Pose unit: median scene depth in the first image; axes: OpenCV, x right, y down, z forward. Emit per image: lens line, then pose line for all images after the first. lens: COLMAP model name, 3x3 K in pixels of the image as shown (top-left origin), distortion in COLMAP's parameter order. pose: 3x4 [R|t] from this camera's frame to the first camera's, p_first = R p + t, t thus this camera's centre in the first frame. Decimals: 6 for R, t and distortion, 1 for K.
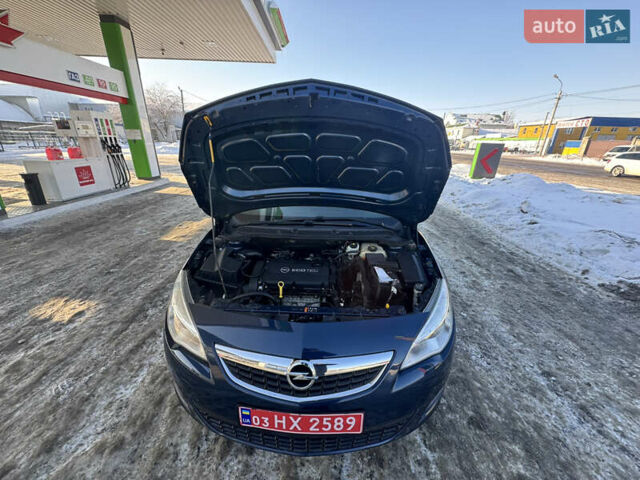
lens RADIAL K [[253.7, 0, 319.3], [0, 253.7, 239.3], [0, 0, 1]] dist [-0.001162, -0.000123]
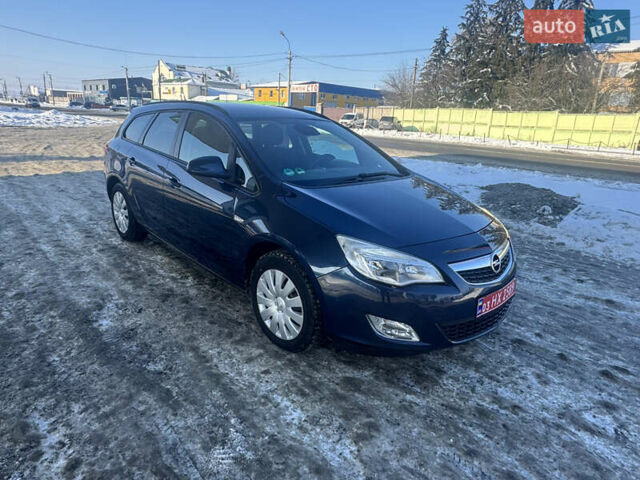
lens RADIAL K [[401.8, 0, 317.5], [0, 401.8, 240.5], [0, 0, 1]] dist [-0.004068, 0.002828]
pose [[0.695820, -0.200061, 0.689790, -0.884734], [0.224824, 0.972826, 0.055361, 0.026246], [-0.682121, 0.116560, 0.721890, 0.017372]]
